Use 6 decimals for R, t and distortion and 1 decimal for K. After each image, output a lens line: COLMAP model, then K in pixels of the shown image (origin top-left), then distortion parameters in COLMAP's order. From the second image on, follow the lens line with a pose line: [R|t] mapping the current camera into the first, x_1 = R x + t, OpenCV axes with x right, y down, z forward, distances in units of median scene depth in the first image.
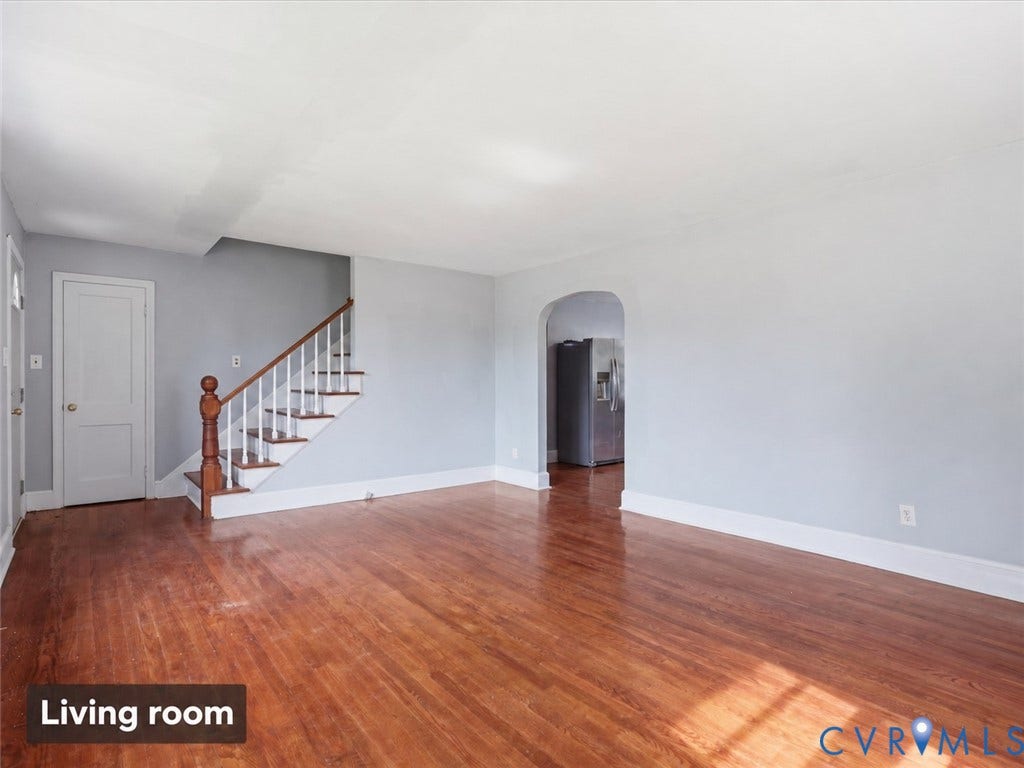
lens RADIAL K [[534.4, 0, 506.5], [0, 534.4, 378.7], [0, 0, 1]] dist [0.001658, 0.001072]
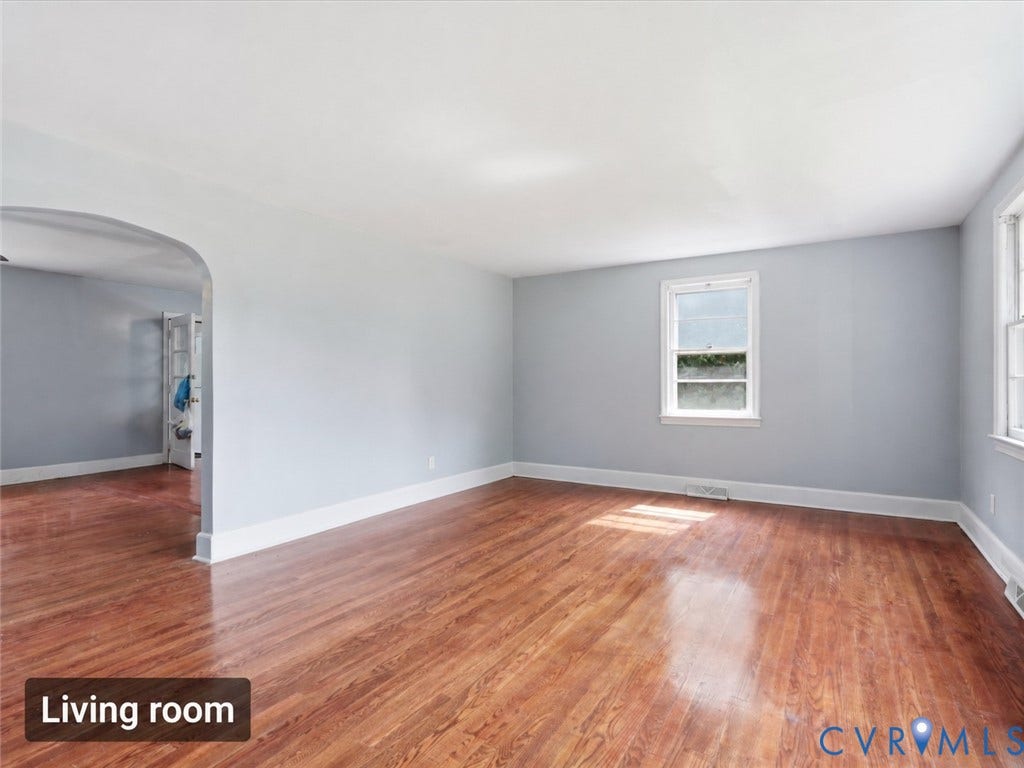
lens RADIAL K [[534.4, 0, 506.5], [0, 534.4, 378.7], [0, 0, 1]] dist [0.001658, 0.001072]
pose [[-0.337211, 0.008101, 0.941394, -0.926408], [-0.002224, 0.999953, -0.009401, 0.009478], [-0.941426, -0.005264, -0.337178, 1.402960]]
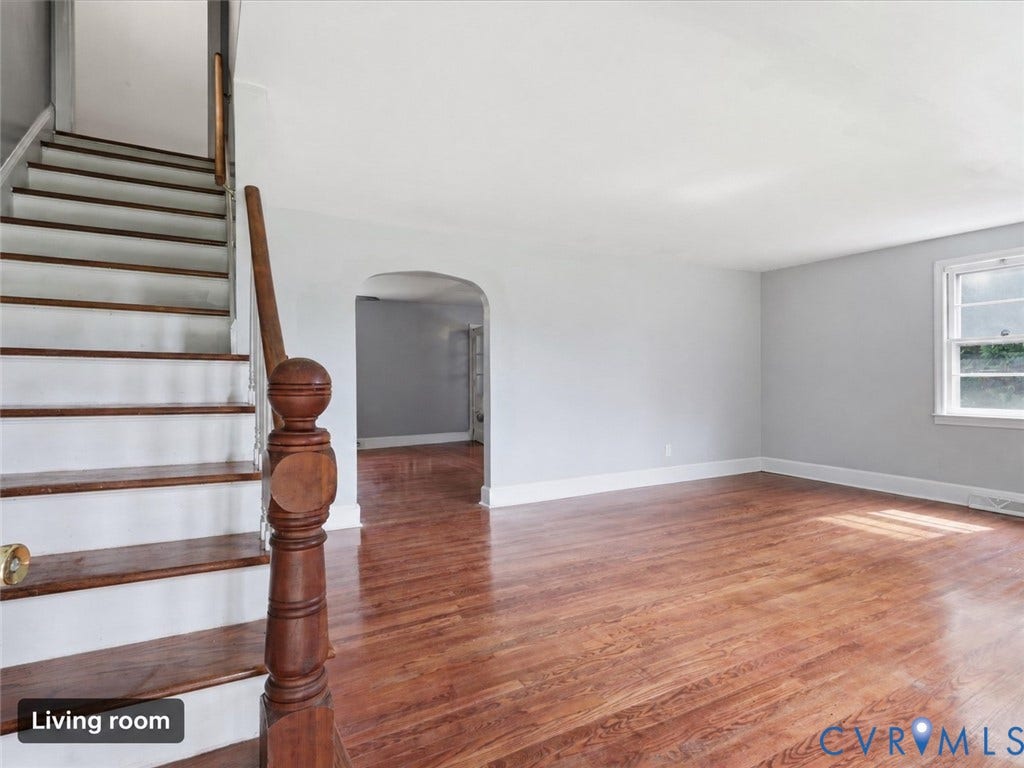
lens RADIAL K [[534.4, 0, 506.5], [0, 534.4, 378.7], [0, 0, 1]] dist [0.001658, 0.001072]
pose [[0.173527, -0.001736, 0.984828, -1.198613], [0.001402, 0.999998, 0.001516, 0.005096], [-0.984828, 0.001118, 0.173530, 1.282630]]
